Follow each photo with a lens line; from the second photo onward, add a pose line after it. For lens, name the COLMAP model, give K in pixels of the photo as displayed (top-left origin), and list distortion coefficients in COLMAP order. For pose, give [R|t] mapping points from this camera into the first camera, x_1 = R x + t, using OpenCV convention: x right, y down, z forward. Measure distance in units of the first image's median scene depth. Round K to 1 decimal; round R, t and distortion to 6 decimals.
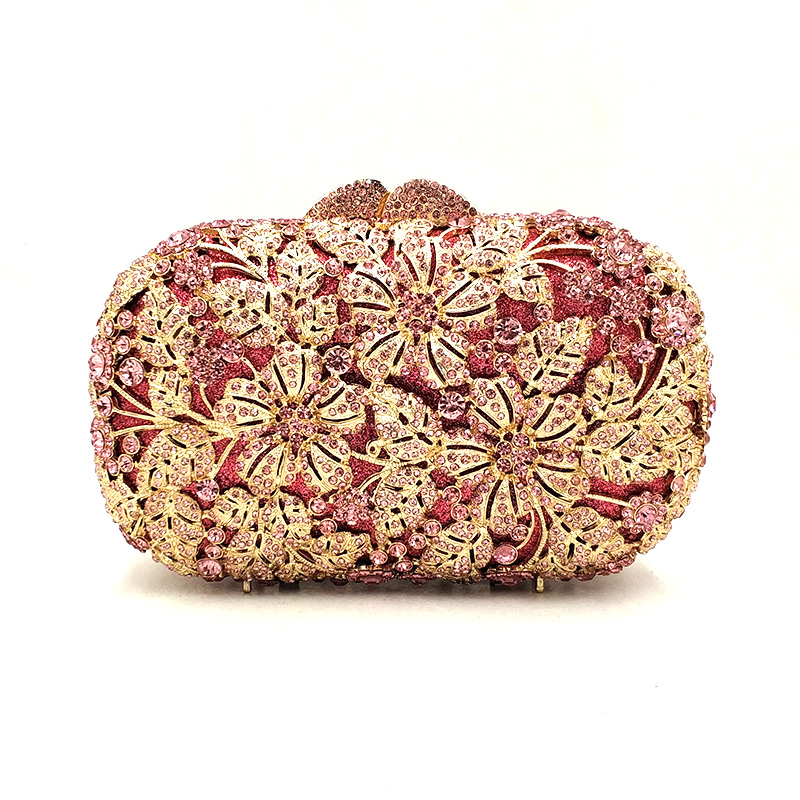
lens RADIAL K [[866.9, 0, 400.0], [0, 866.9, 400.0], [0, 0, 1]] dist [0.100634, -0.003102]
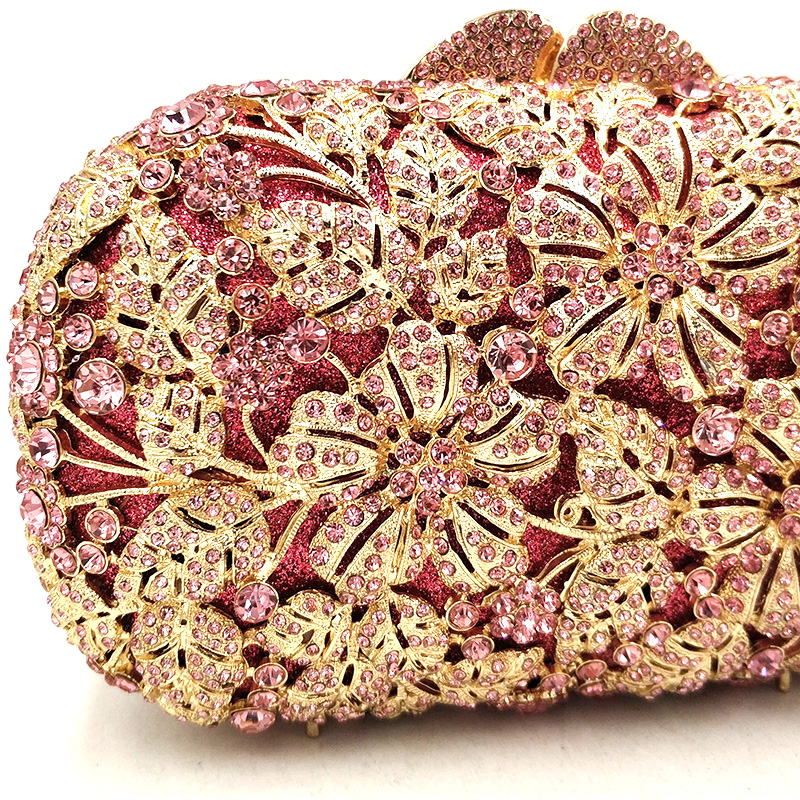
lens RADIAL K [[933.7, 0, 483.9], [0, 933.7, 340.0], [0, 0, 1]] dist [0.131707, -0.361843]
pose [[0.988717, -0.024558, 0.147772, -0.167686], [0.015835, 0.998078, 0.059921, -0.086763], [-0.148959, -0.056904, 0.987205, 0.433294]]
